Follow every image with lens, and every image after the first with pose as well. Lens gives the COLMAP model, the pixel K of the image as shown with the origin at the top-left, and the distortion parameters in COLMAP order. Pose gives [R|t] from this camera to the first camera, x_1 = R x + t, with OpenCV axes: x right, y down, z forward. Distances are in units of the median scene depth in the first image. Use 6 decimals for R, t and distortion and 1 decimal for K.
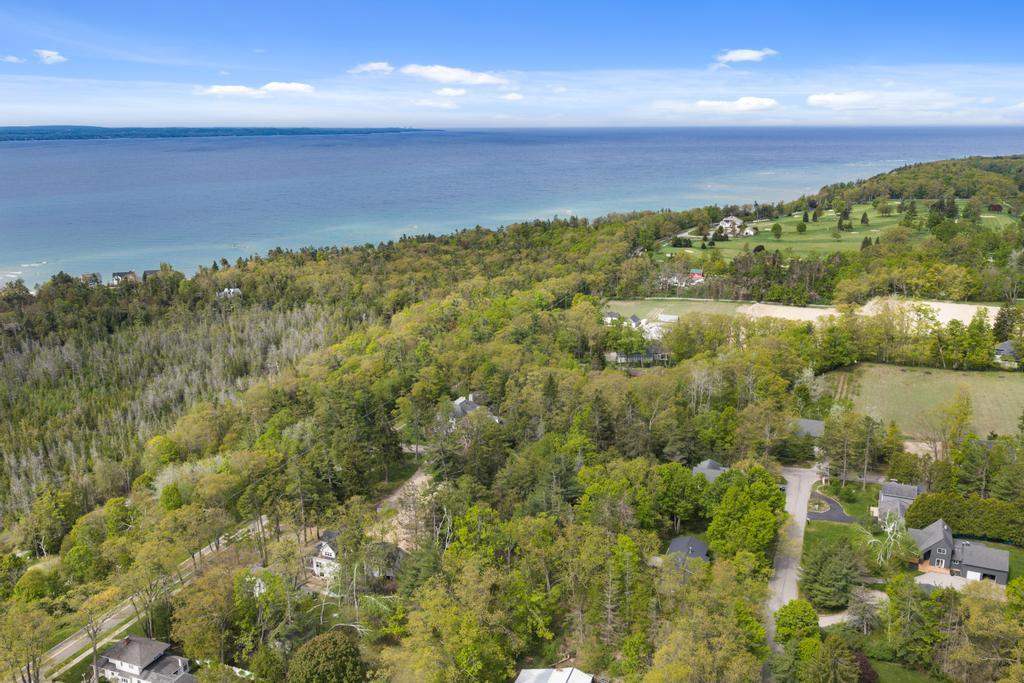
lens RADIAL K [[845.1, 0, 512.0], [0, 845.1, 341.5], [0, 0, 1]] dist [0.027858, -0.051823]
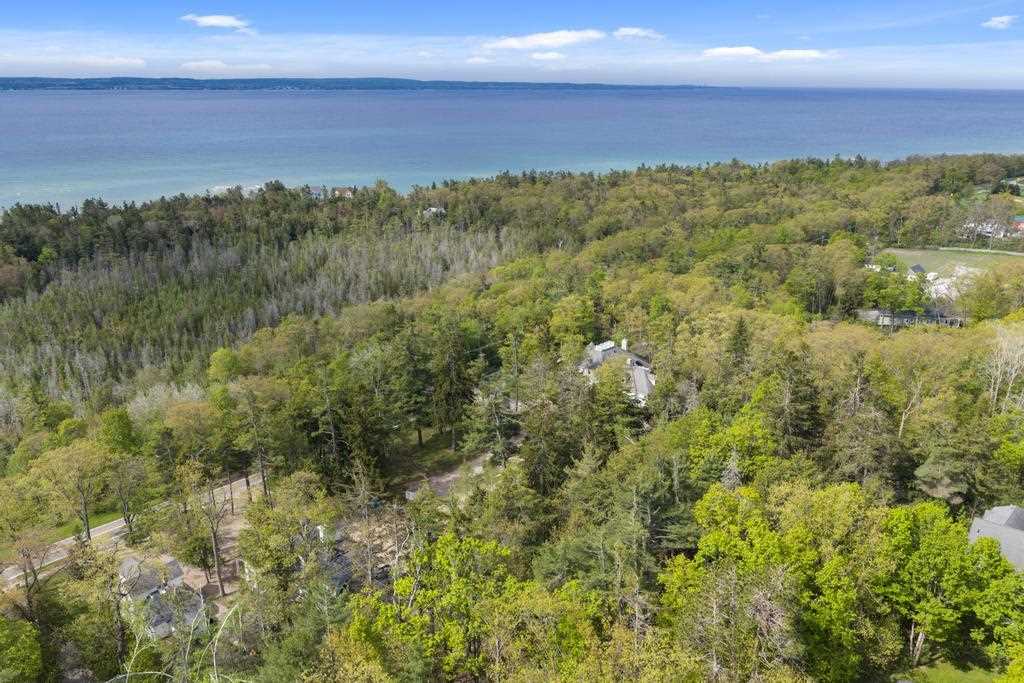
lens RADIAL K [[845.1, 0, 512.0], [0, 845.1, 341.5], [0, 0, 1]] dist [0.027858, -0.051823]
pose [[0.945456, 0.108237, -0.307242, 0.060577], [-0.093905, 0.993704, 0.061101, 0.026068], [0.311921, -0.028917, 0.949668, 0.272799]]
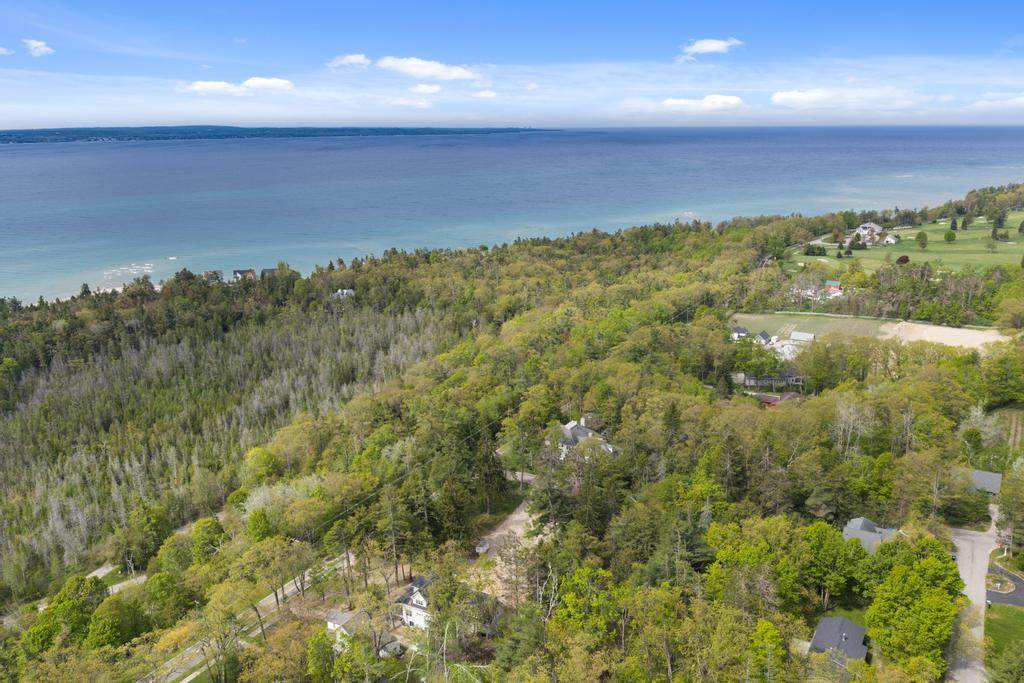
lens RADIAL K [[845.1, 0, 512.0], [0, 845.1, 341.5], [0, 0, 1]] dist [0.027858, -0.051823]
pose [[0.990701, 0.033122, -0.131961, -0.005489], [-0.033088, 0.999449, 0.002454, -0.016750], [0.131969, 0.001935, 0.991252, 0.066212]]
